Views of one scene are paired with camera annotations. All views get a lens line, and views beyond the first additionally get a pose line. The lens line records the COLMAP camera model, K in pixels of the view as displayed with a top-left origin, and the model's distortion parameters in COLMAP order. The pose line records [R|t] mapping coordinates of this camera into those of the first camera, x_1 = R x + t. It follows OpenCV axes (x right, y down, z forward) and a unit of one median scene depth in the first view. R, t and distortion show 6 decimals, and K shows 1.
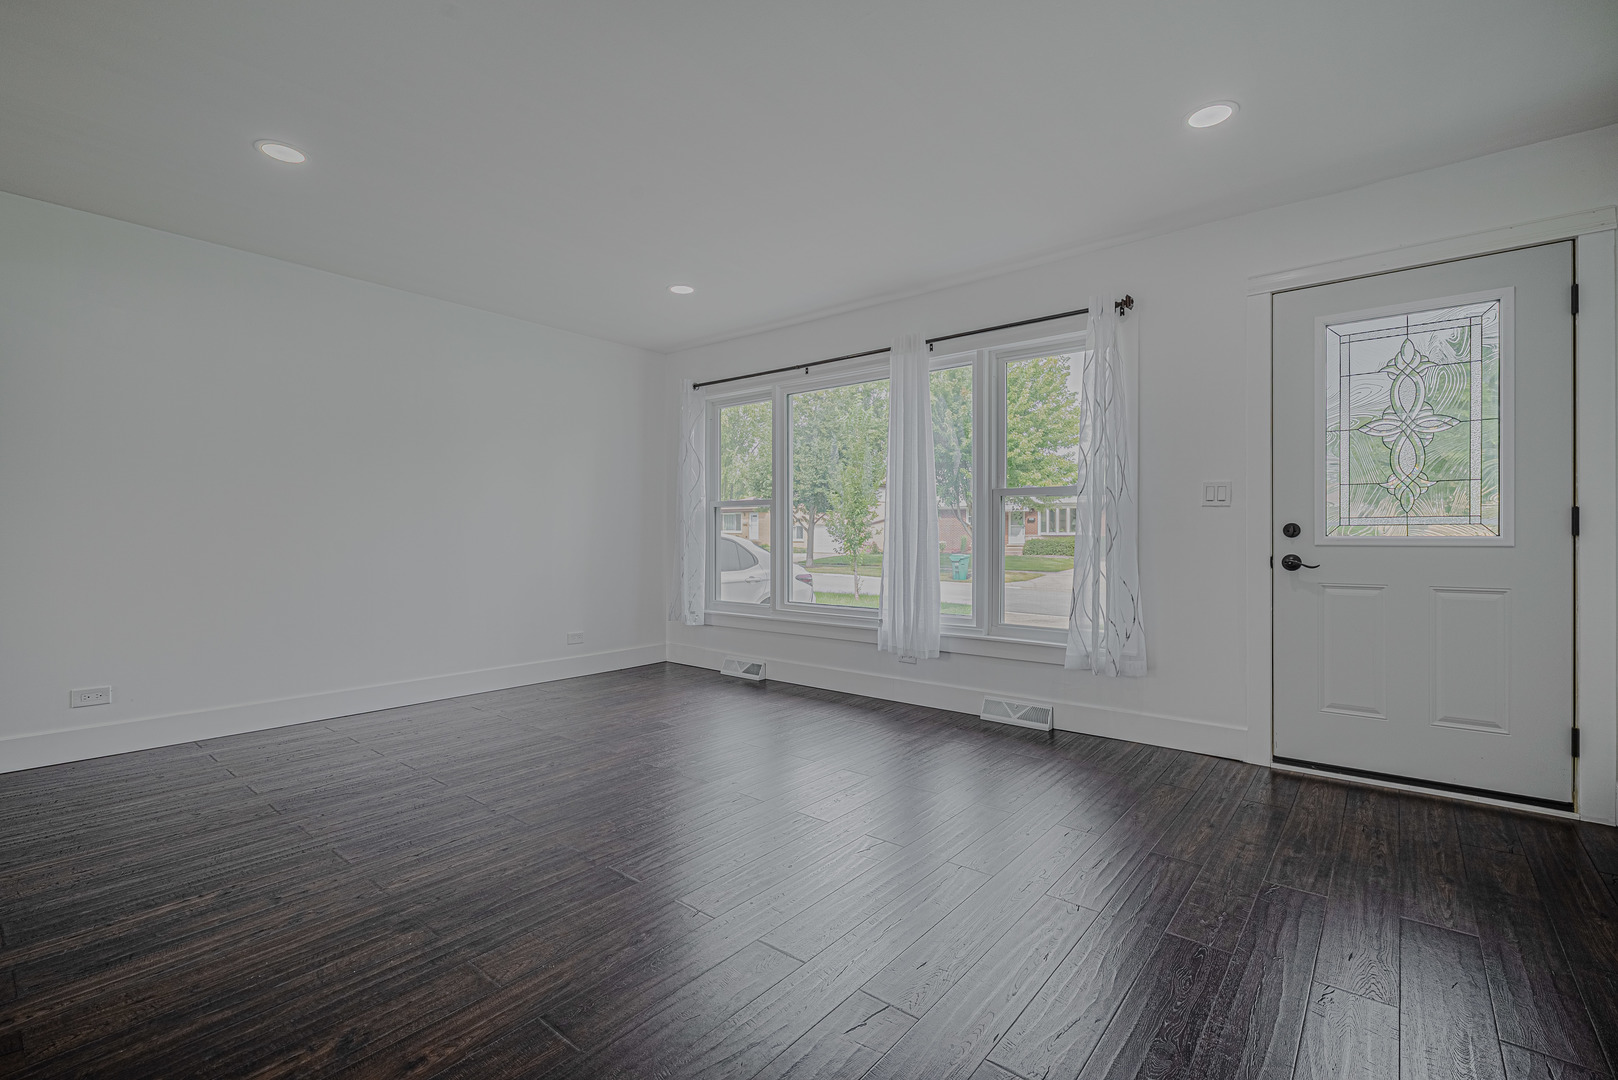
lens RADIAL K [[730.3, 0, 808.5], [0, 730.3, 535.0], [0, 0, 1]] dist [-0.001474, 0.000295]
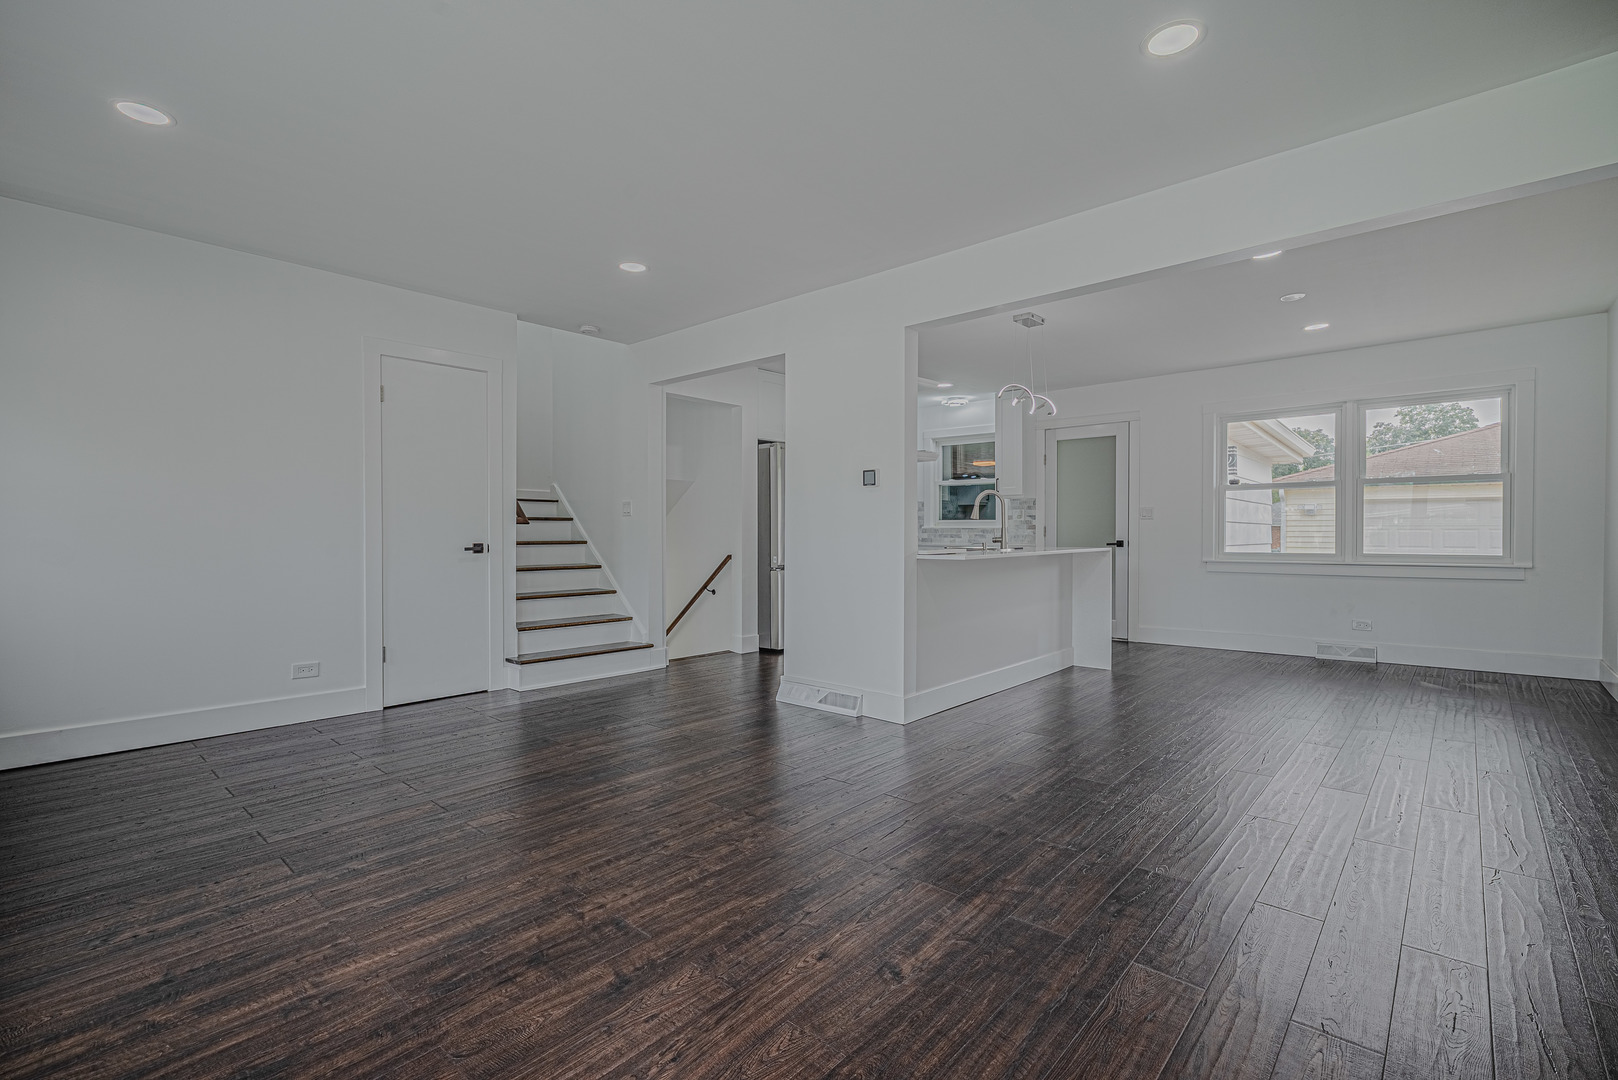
lens RADIAL K [[729.7, 0, 809.0], [0, 729.7, 540.0], [0, 0, 1]] dist [-0.001447, 0.000172]
pose [[-0.998693, -0.000997, 0.051110, -0.329392], [-0.000574, 0.999965, 0.008295, 0.000284], [-0.051116, 0.008255, -0.998659, 1.585914]]
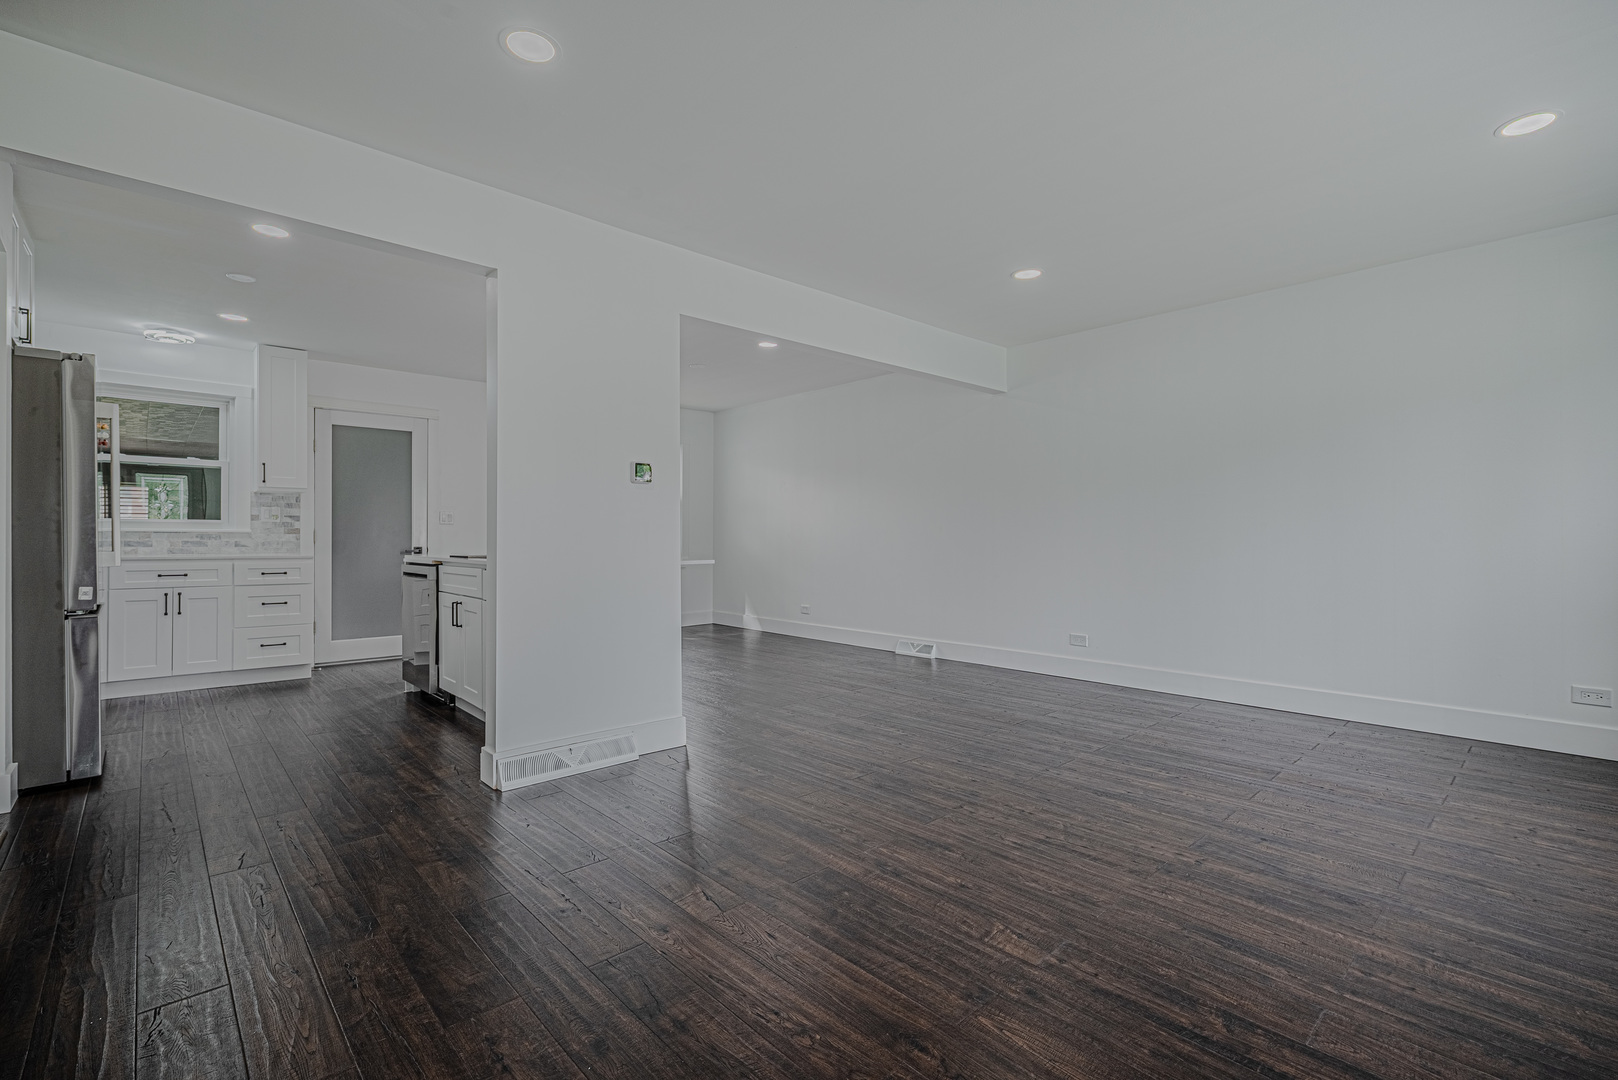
lens RADIAL K [[719.0, 0, 809.0], [0, 719.0, 540.0], [0, 0, 1]] dist [0.000306, -0.000006]
pose [[-0.144609, 0.001834, -0.989487, 0.678907], [0.002780, 0.999995, 0.001447, 0.000588], [0.989485, -0.002541, -0.144614, 0.684387]]
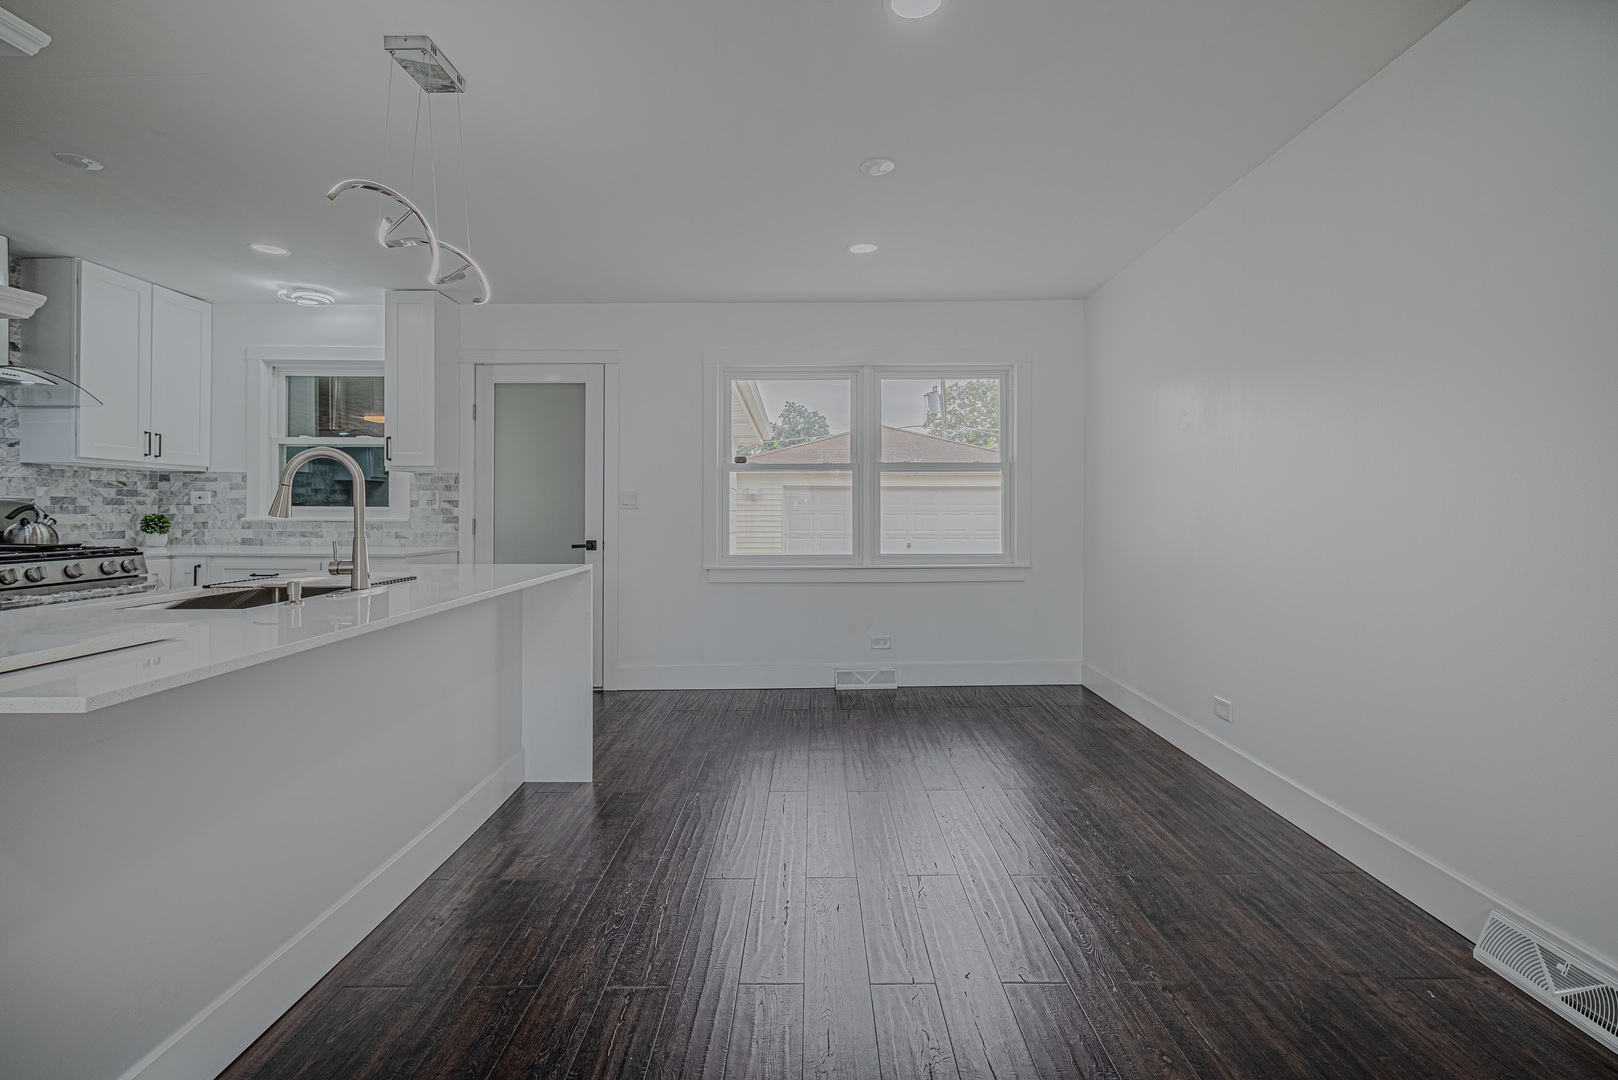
lens RADIAL K [[737.8, 0, 811.1], [0, 737.8, 505.0], [0, 0, 1]] dist [-0.000407, 0.000364]
pose [[-0.776849, -0.006167, -0.629657, -0.565357], [0.000631, 0.999944, -0.010572, -0.036628], [0.629687, -0.008610, -0.776802, 0.760953]]
